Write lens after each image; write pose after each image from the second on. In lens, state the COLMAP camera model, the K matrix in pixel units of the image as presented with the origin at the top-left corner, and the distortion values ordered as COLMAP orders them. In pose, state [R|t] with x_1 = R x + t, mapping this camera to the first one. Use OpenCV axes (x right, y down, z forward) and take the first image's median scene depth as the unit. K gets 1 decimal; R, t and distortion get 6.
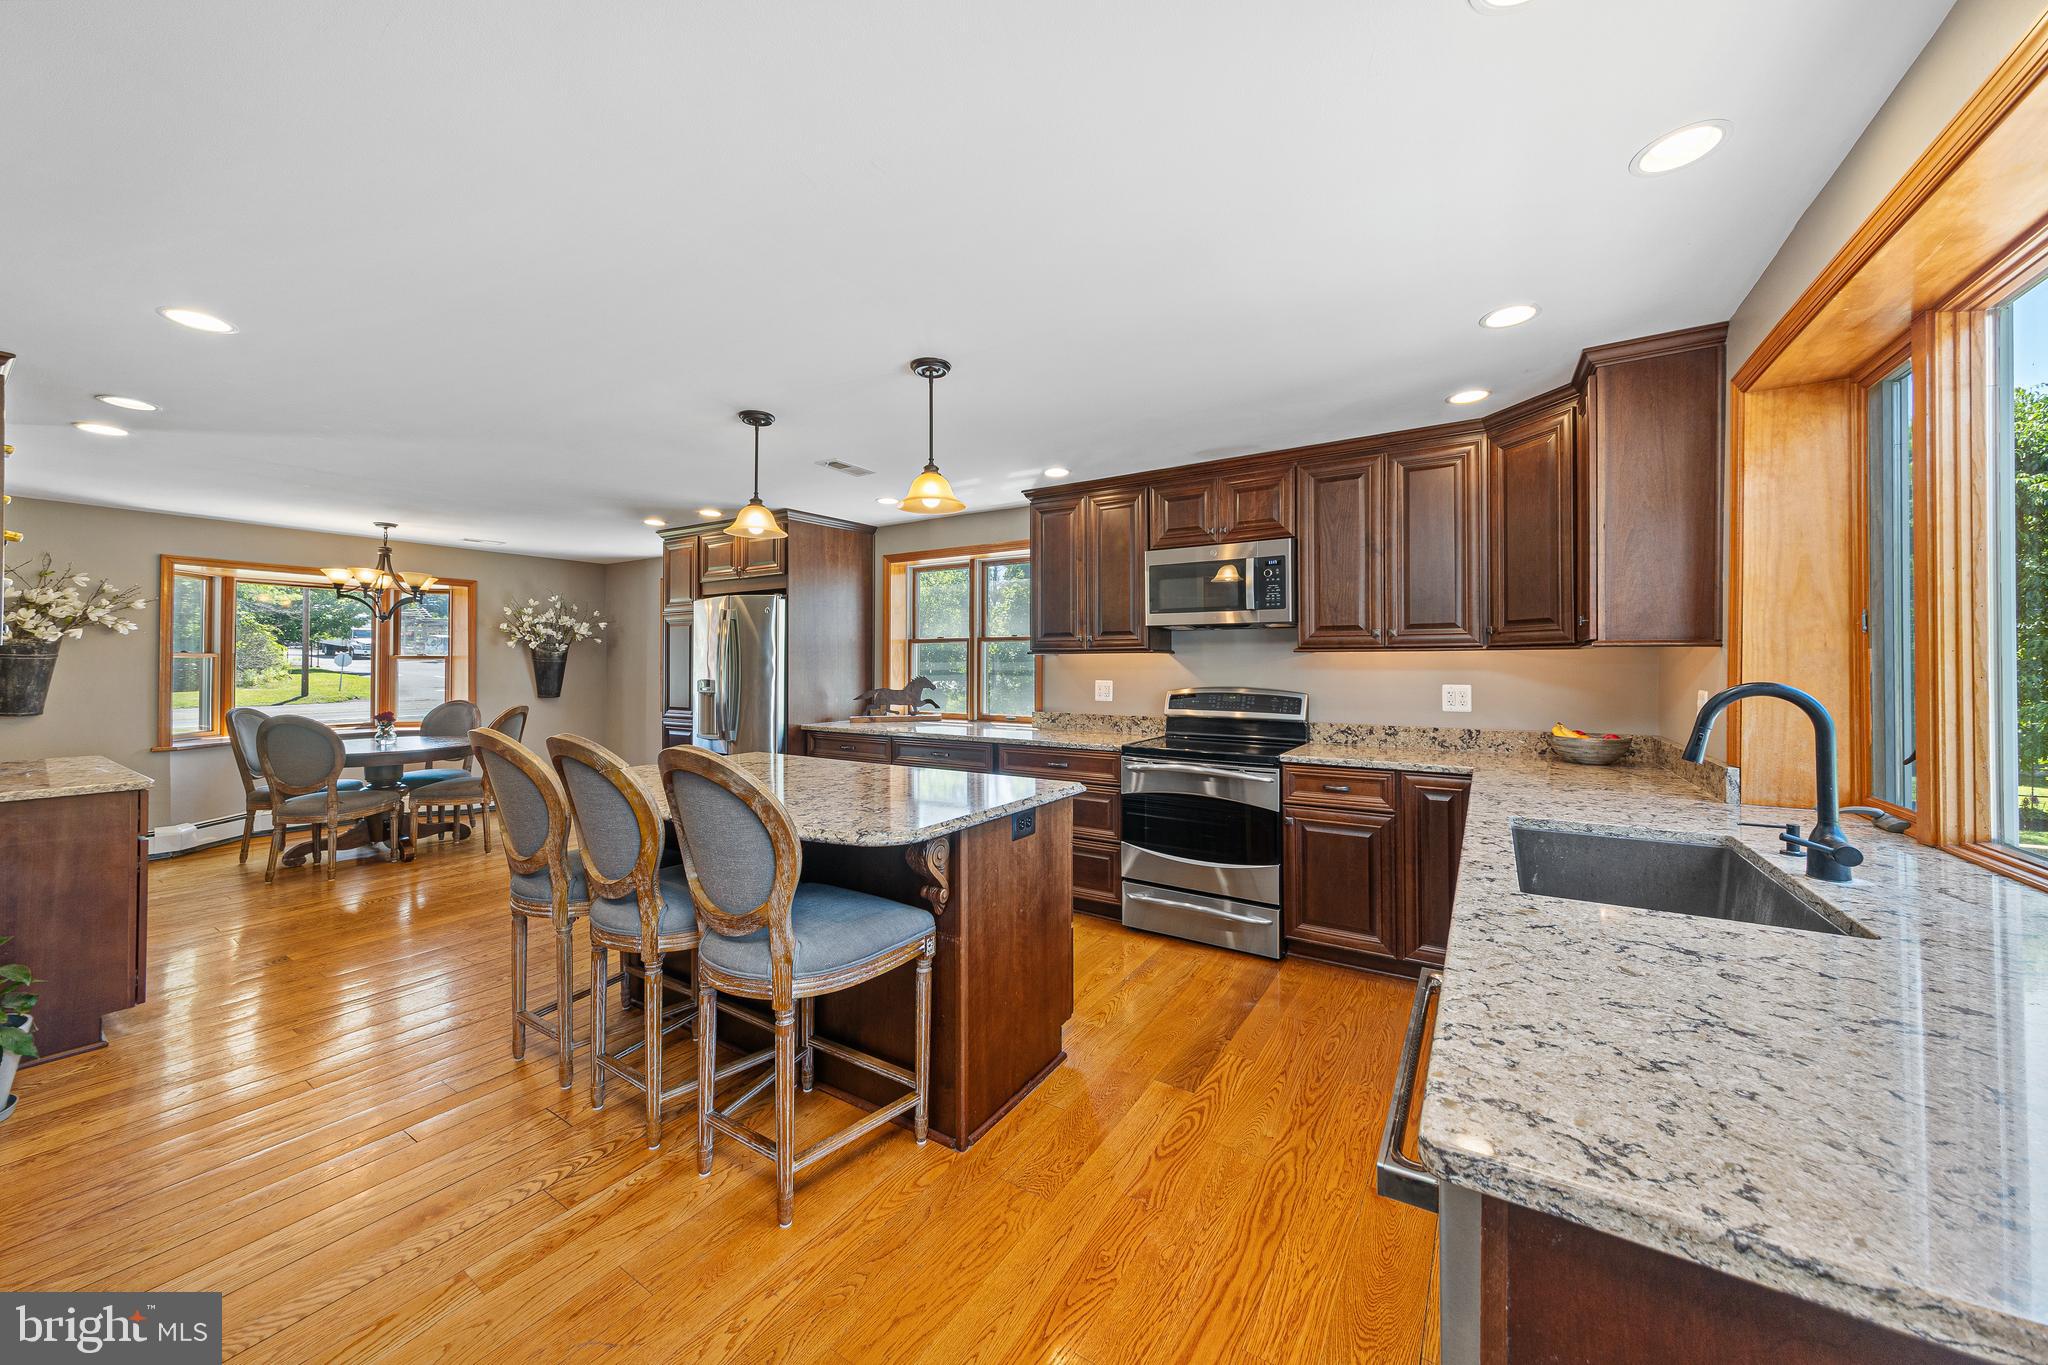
lens RADIAL K [[731.1, 0, 1037.8], [0, 731.1, 662.9], [0, 0, 1]] dist [-0.001979, 0.000466]
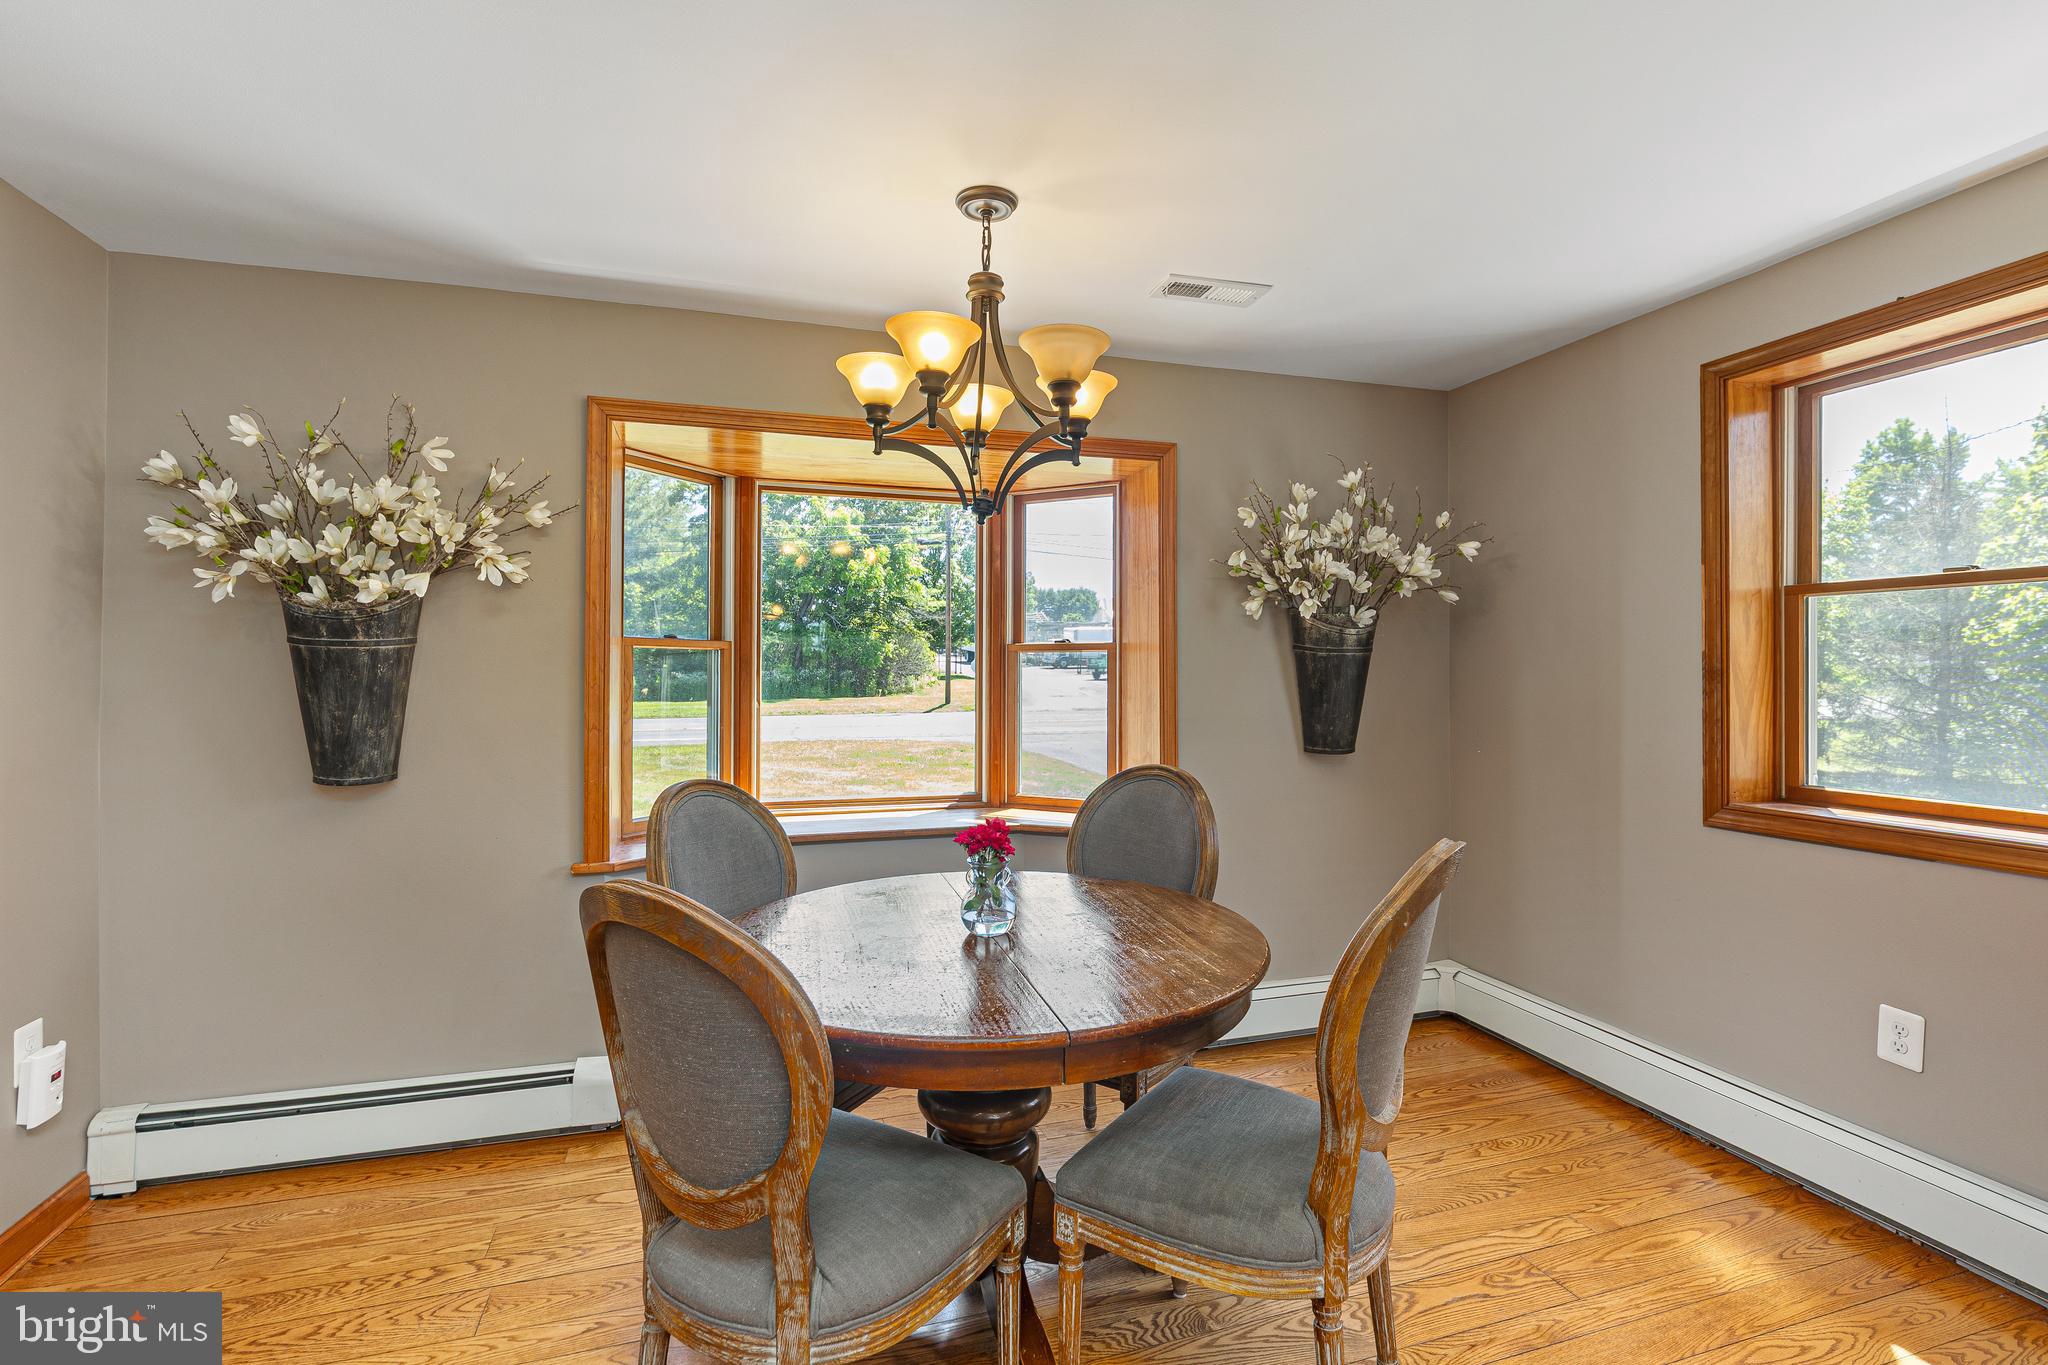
lens RADIAL K [[942.1, 0, 1018.6], [0, 942.1, 676.3], [0, 0, 1]] dist [-0.000269, 0.000675]
pose [[0.750846, 0.002730, -0.660472, -0.493198], [0.002424, 0.999973, 0.006889, 0.004856], [0.660473, -0.006773, 0.750819, 0.562406]]
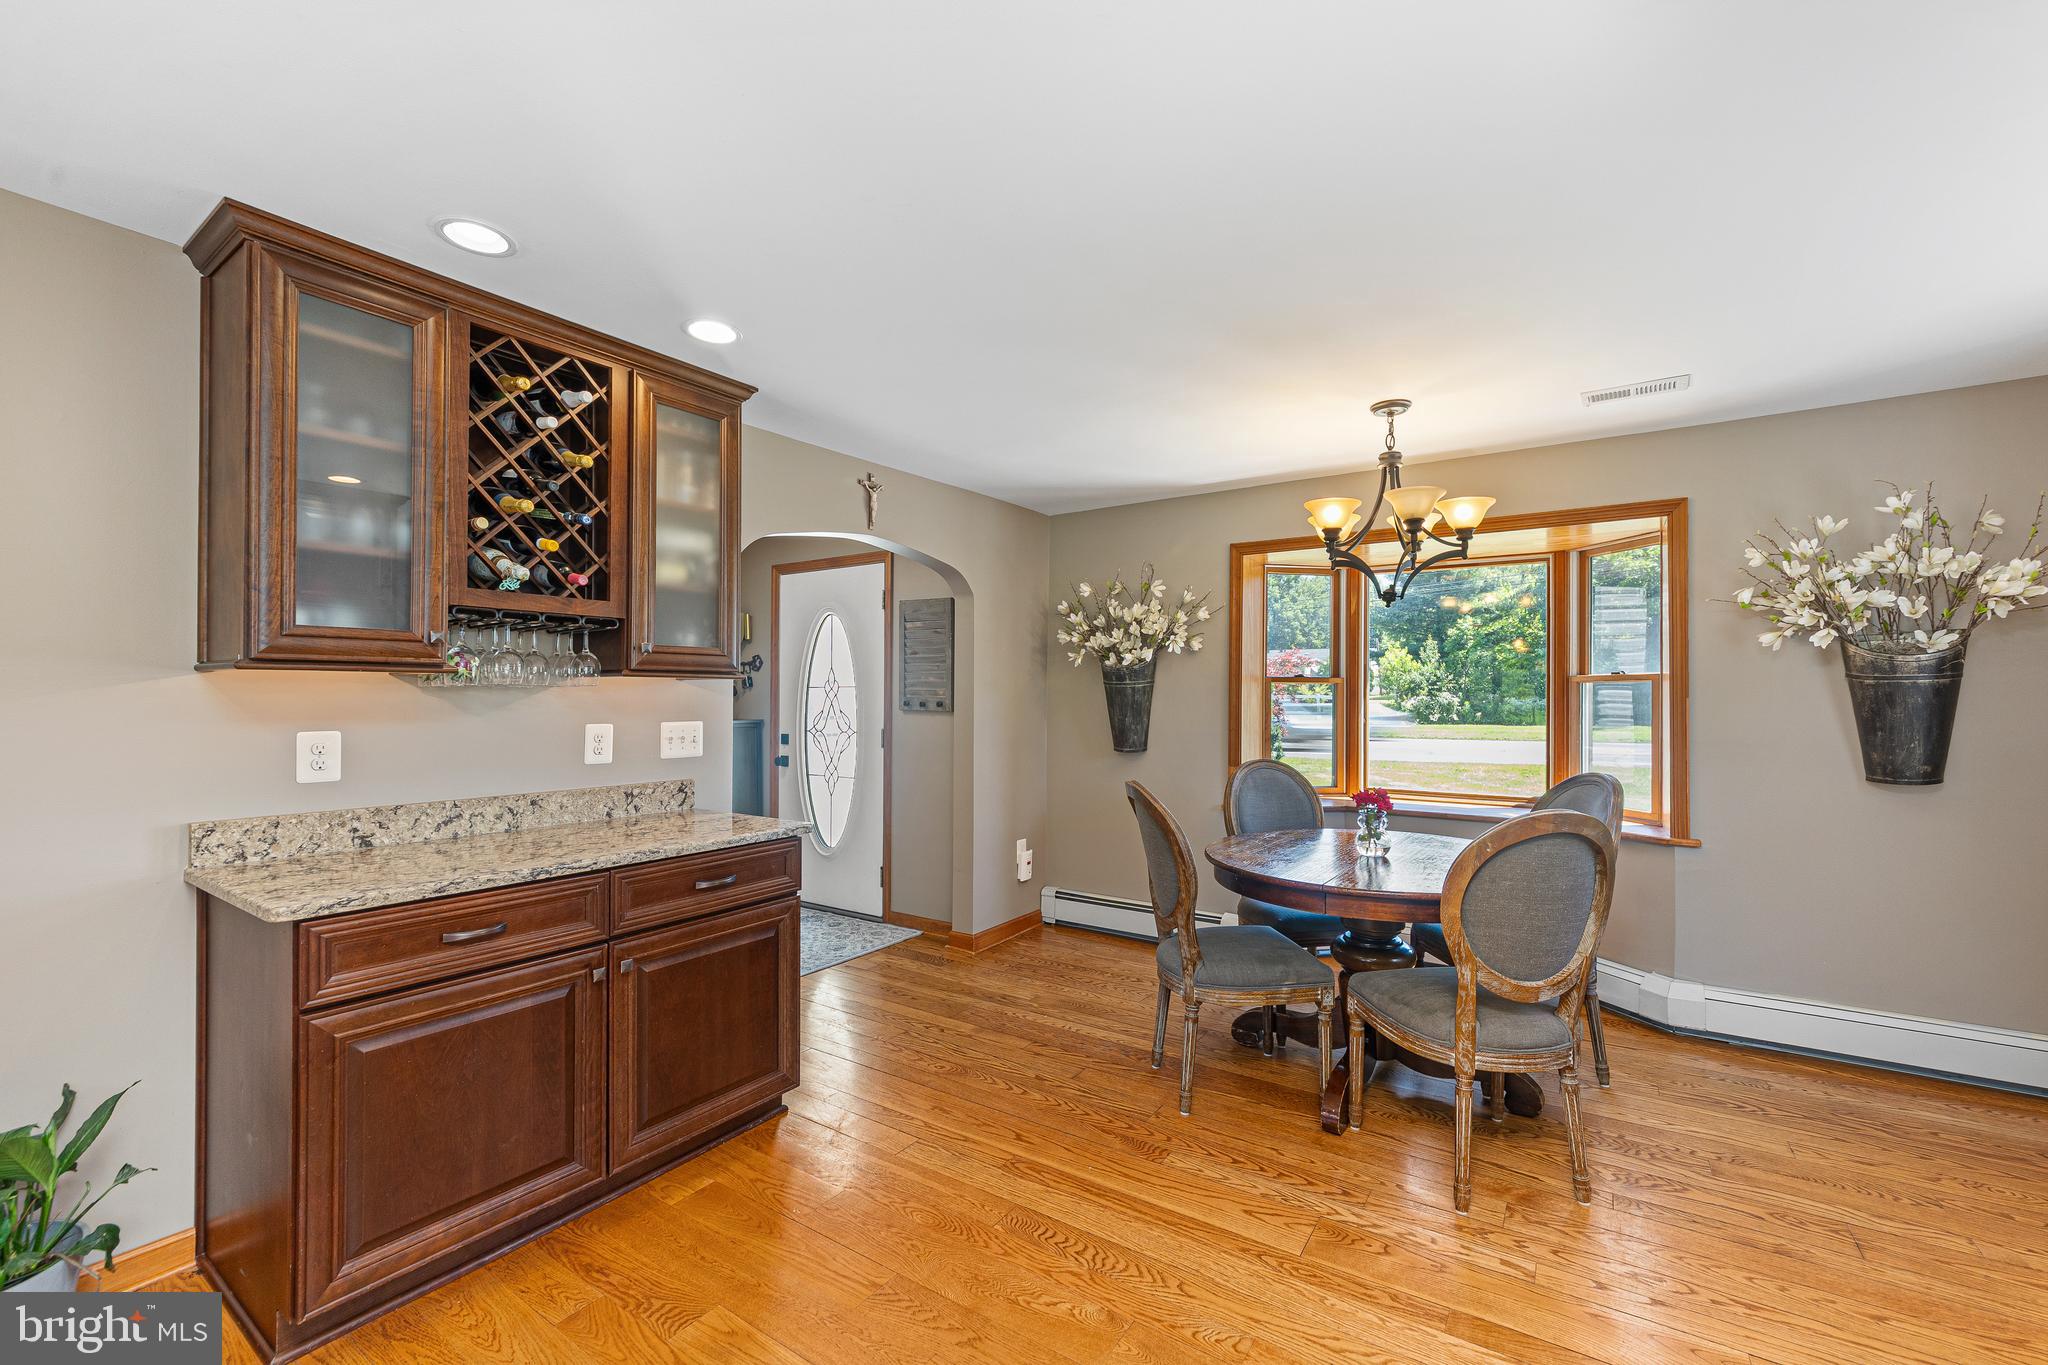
lens RADIAL K [[860.4, 0, 1025.7], [0, 860.4, 693.5], [0, 0, 1]] dist [0.000814, -0.000111]
pose [[-0.051568, -0.004481, -0.998659, -0.236893], [0.001124, 0.999989, -0.004545, 0.004760], [0.998669, -0.001357, -0.051563, 0.620021]]
